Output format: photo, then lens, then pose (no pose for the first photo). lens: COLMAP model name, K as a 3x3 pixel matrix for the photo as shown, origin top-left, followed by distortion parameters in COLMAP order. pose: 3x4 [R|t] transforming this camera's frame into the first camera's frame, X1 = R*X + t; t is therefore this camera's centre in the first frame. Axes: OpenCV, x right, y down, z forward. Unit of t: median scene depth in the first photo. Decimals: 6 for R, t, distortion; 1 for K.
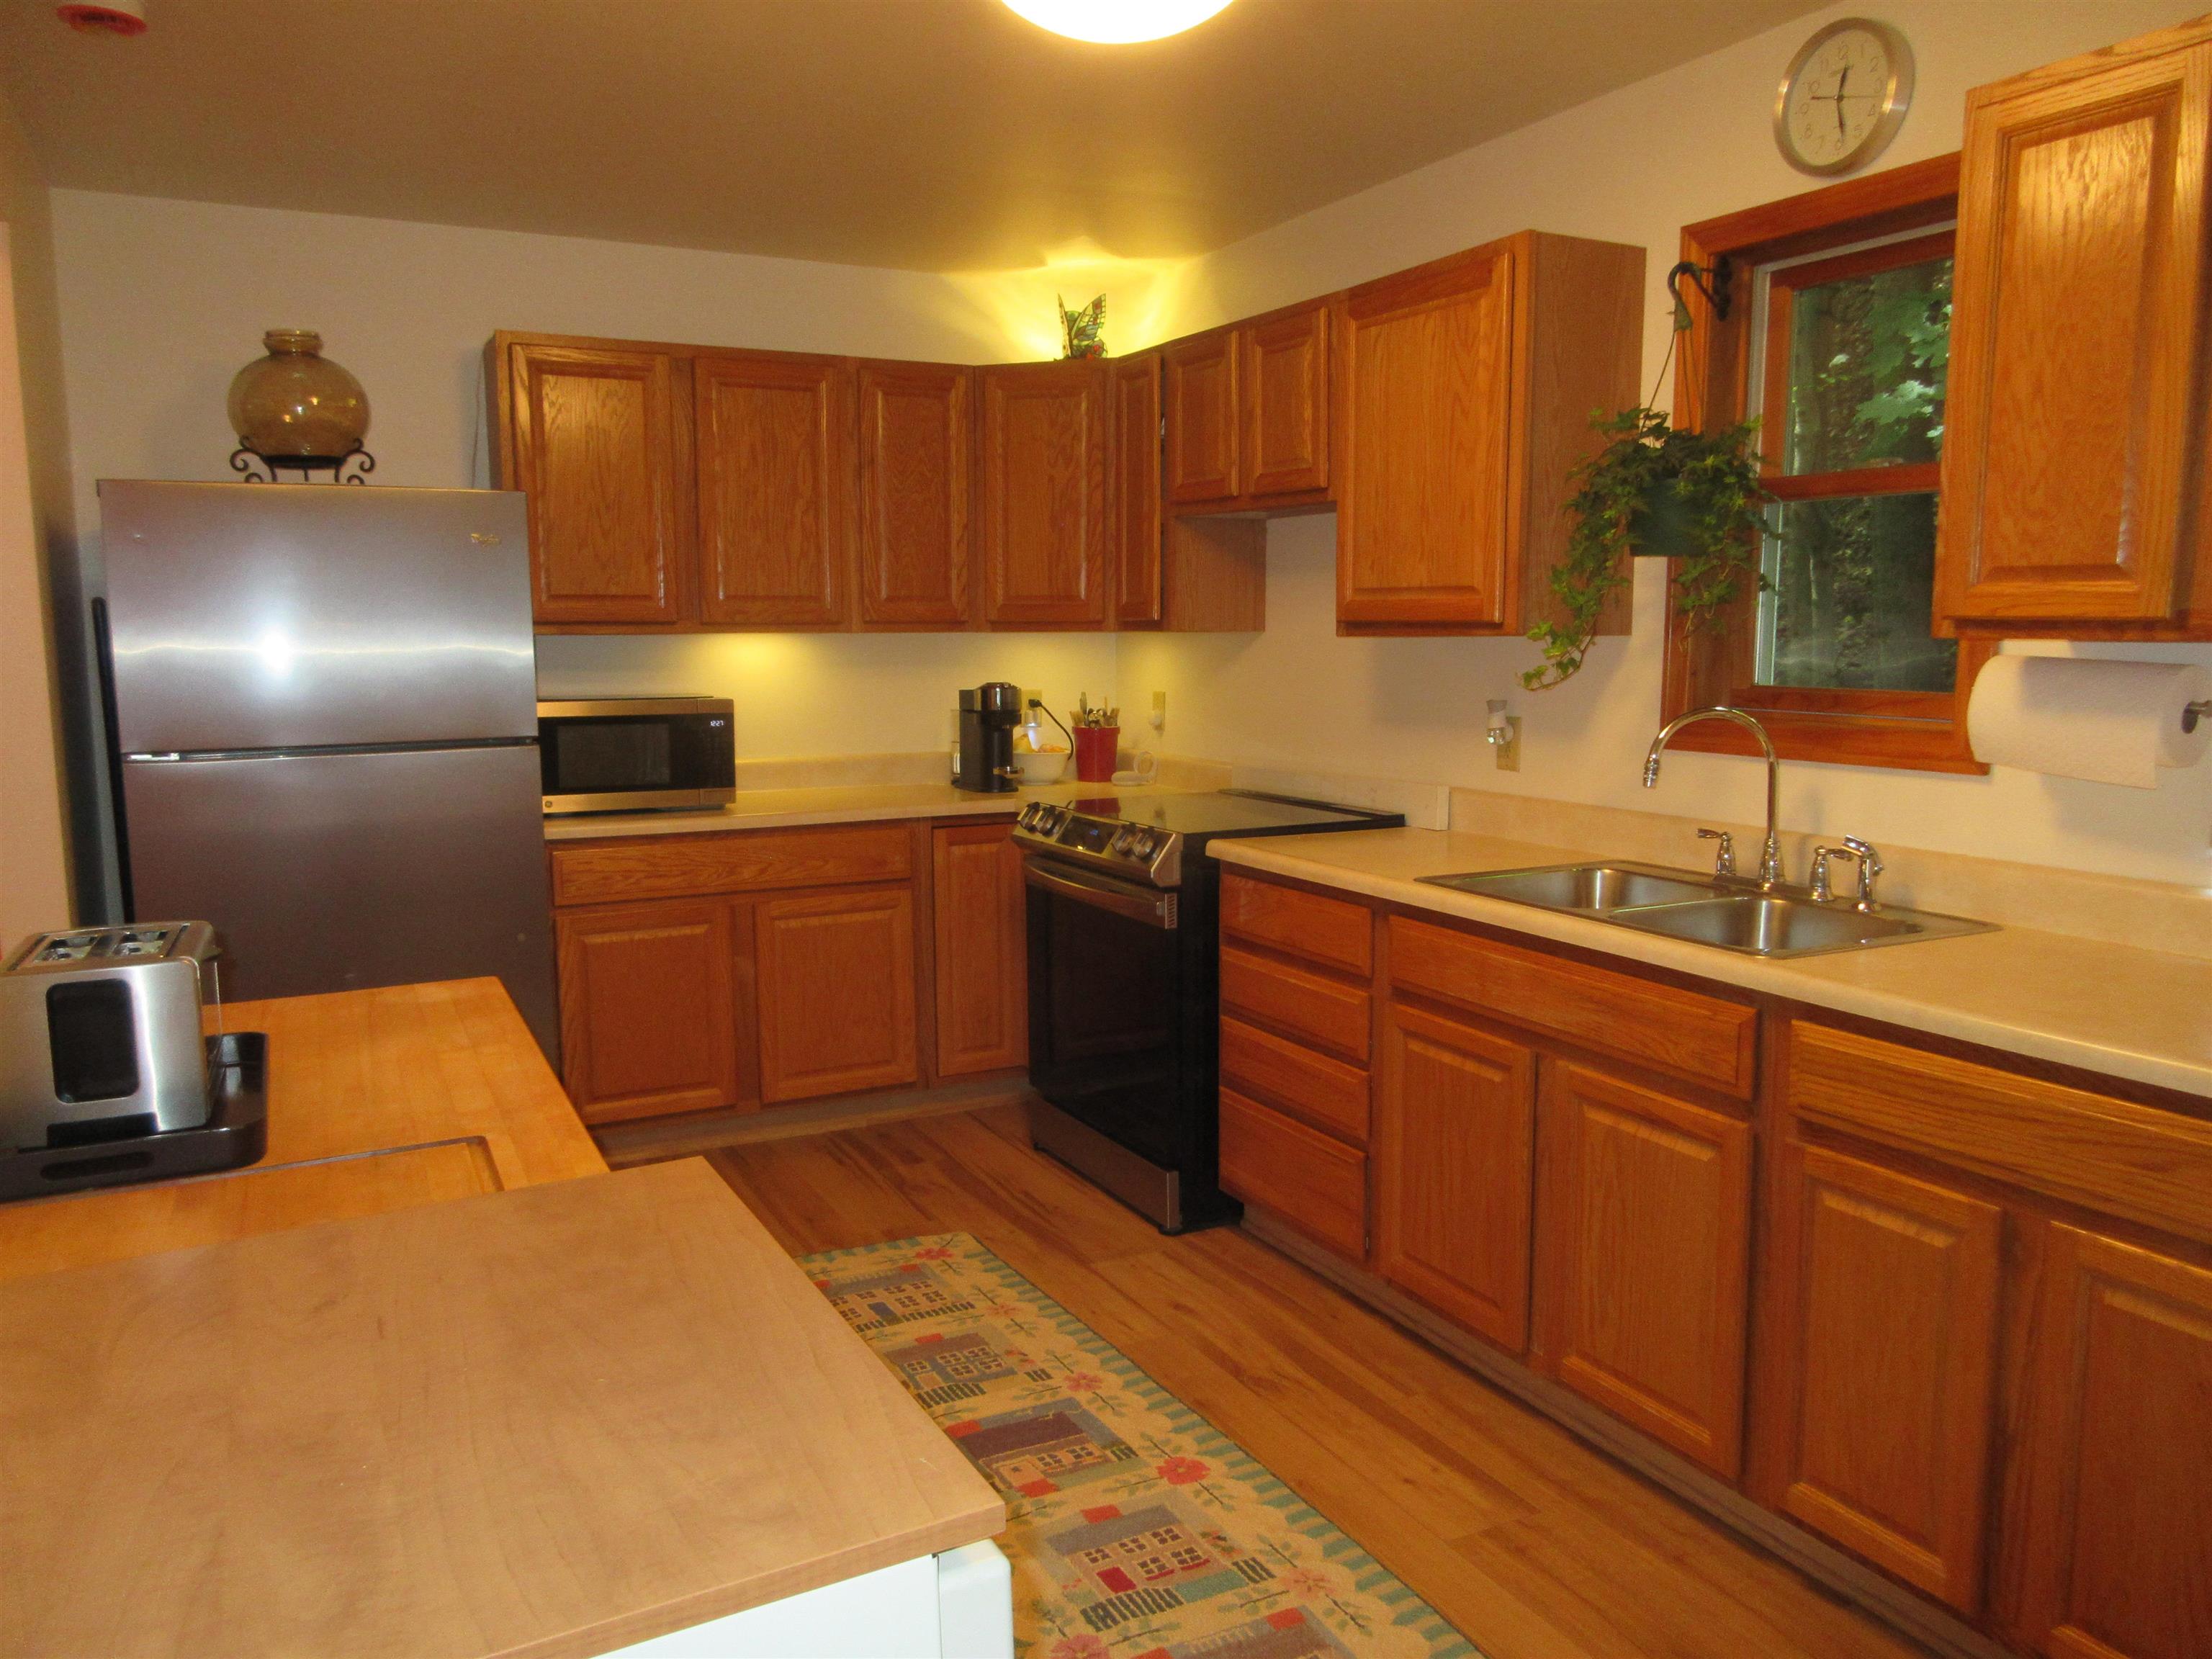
lens RADIAL K [[1647.0, 0, 1109.9], [0, 1647.0, 816.5], [0, 0, 1]] dist [0.001262, 0.000944]
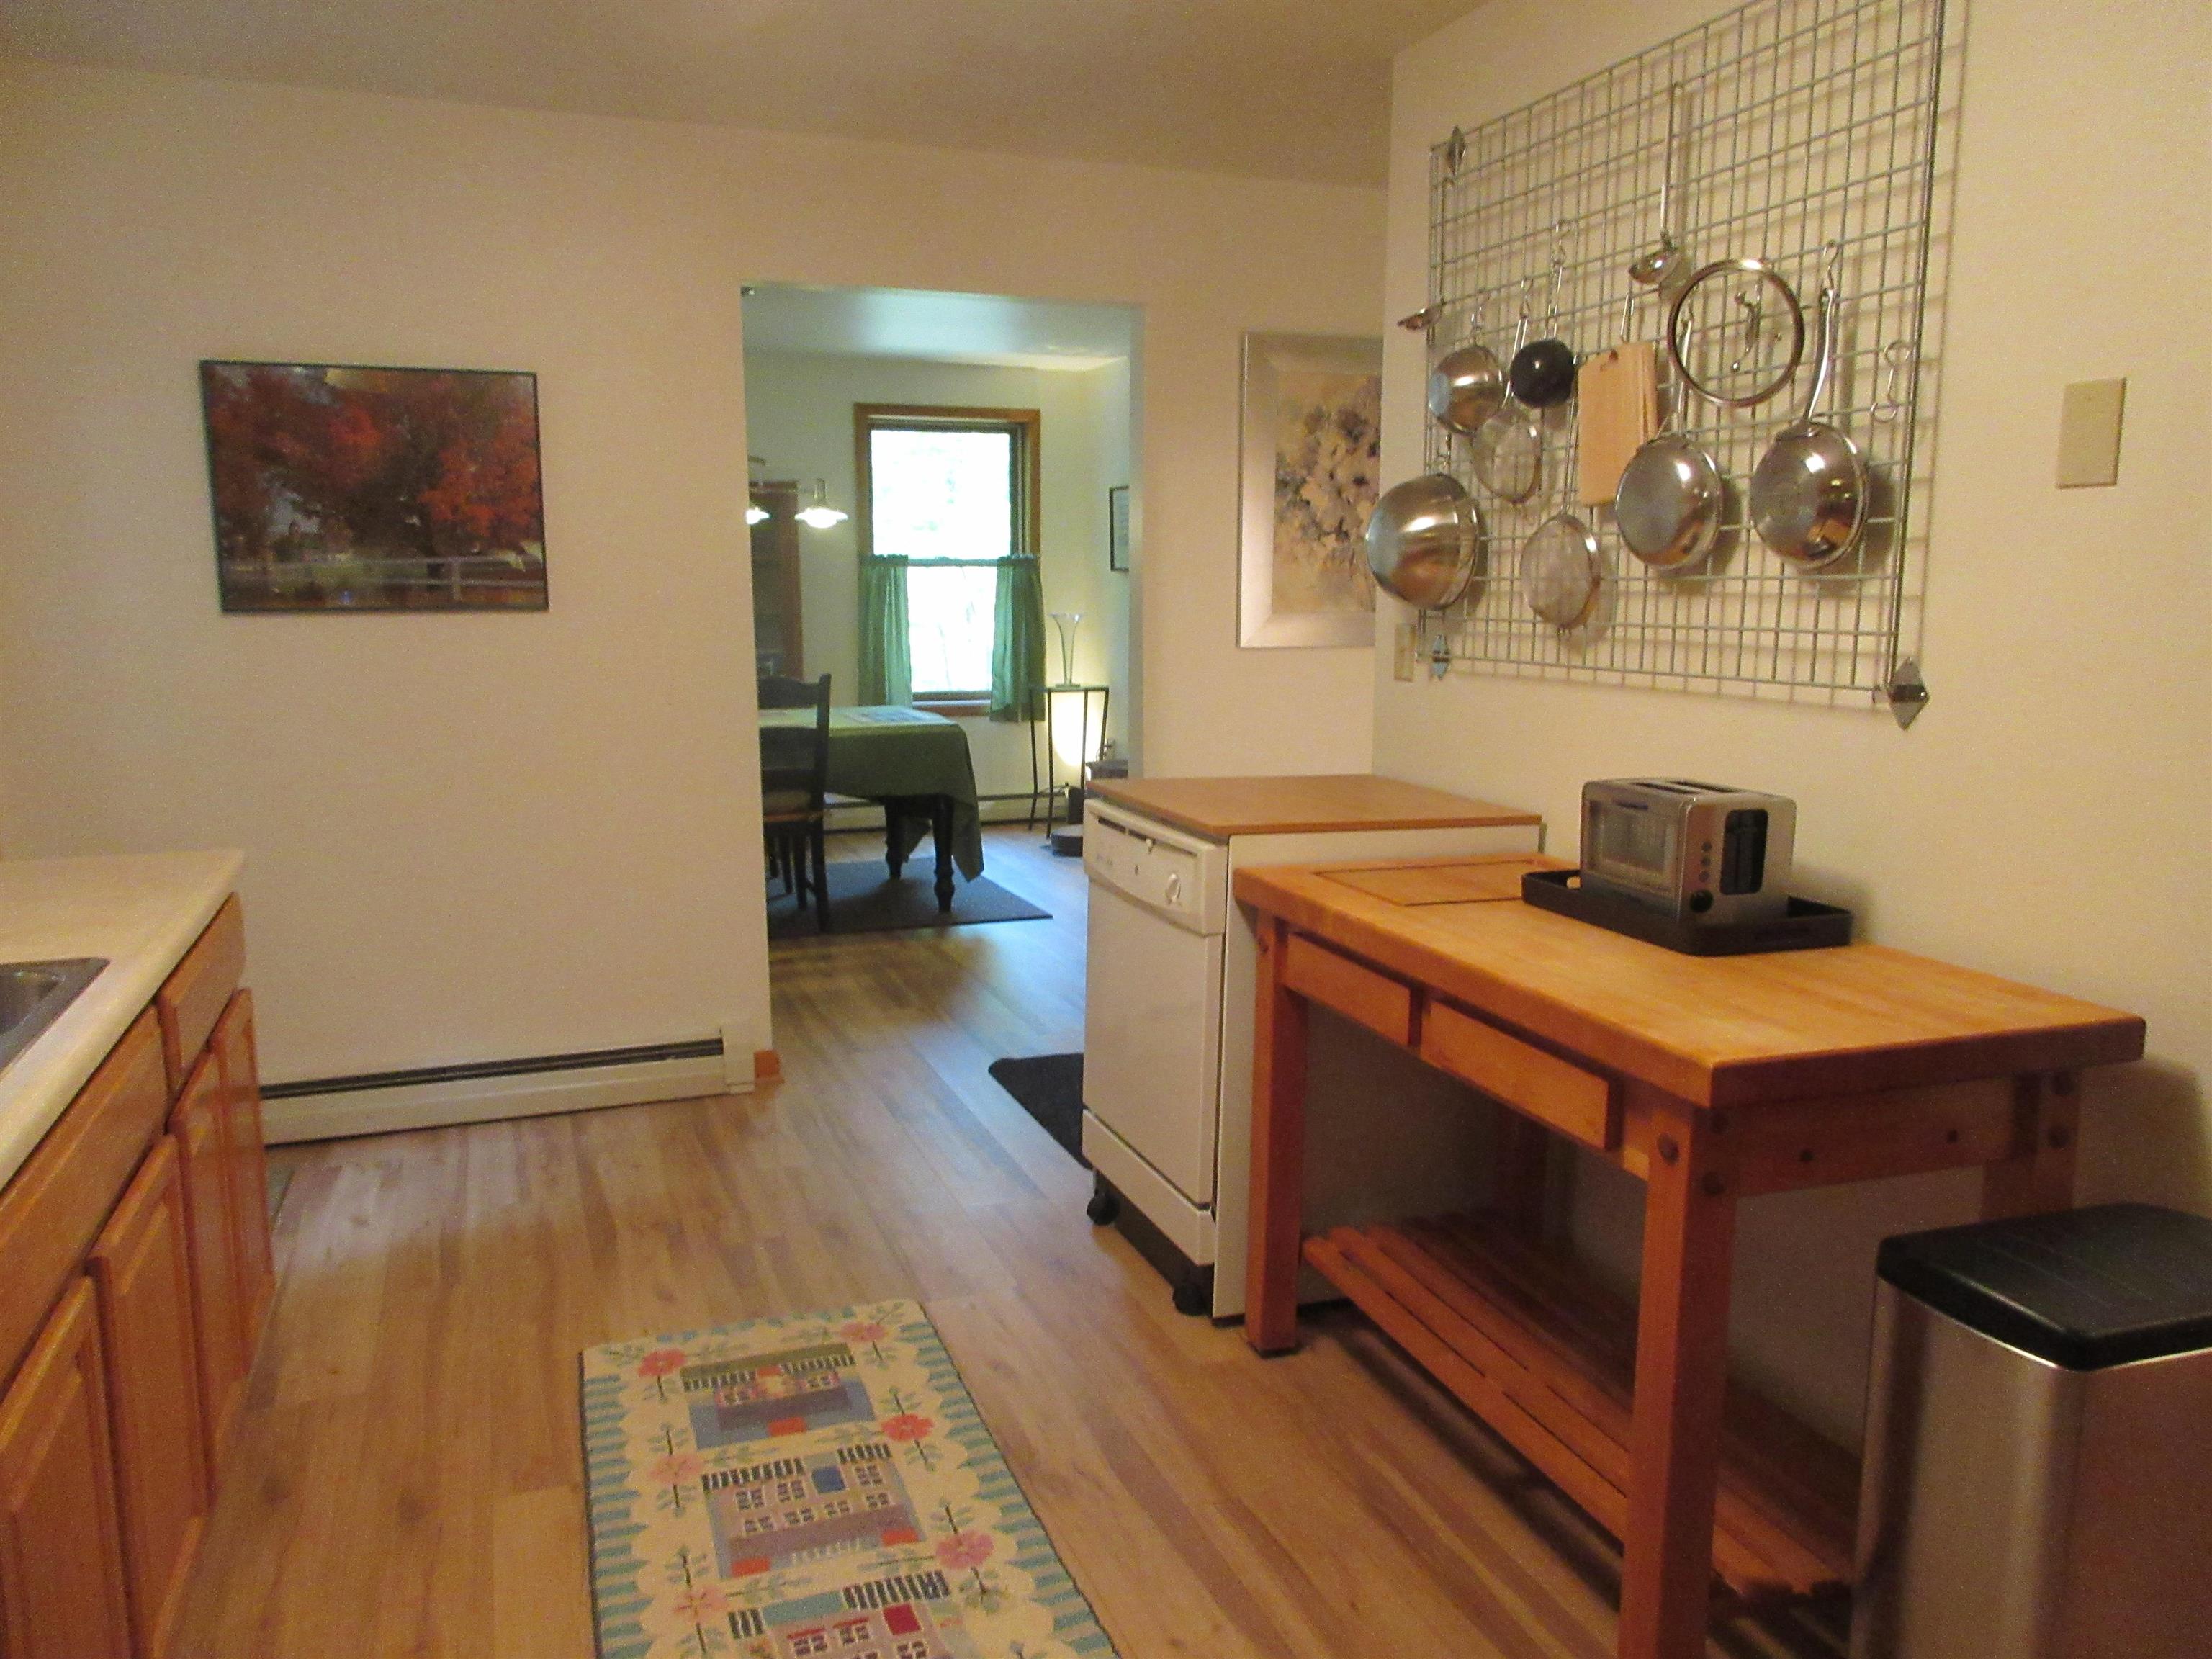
lens RADIAL K [[1647.0, 0, 1106.2], [0, 1647.0, 823.6], [0, 0, 1]] dist [0.001262, 0.000944]
pose [[-0.992966, -0.012276, 0.117761, -0.151491], [0.020337, 0.962144, 0.271782, -0.146762], [-0.116639, 0.272265, -0.955127, 1.252494]]
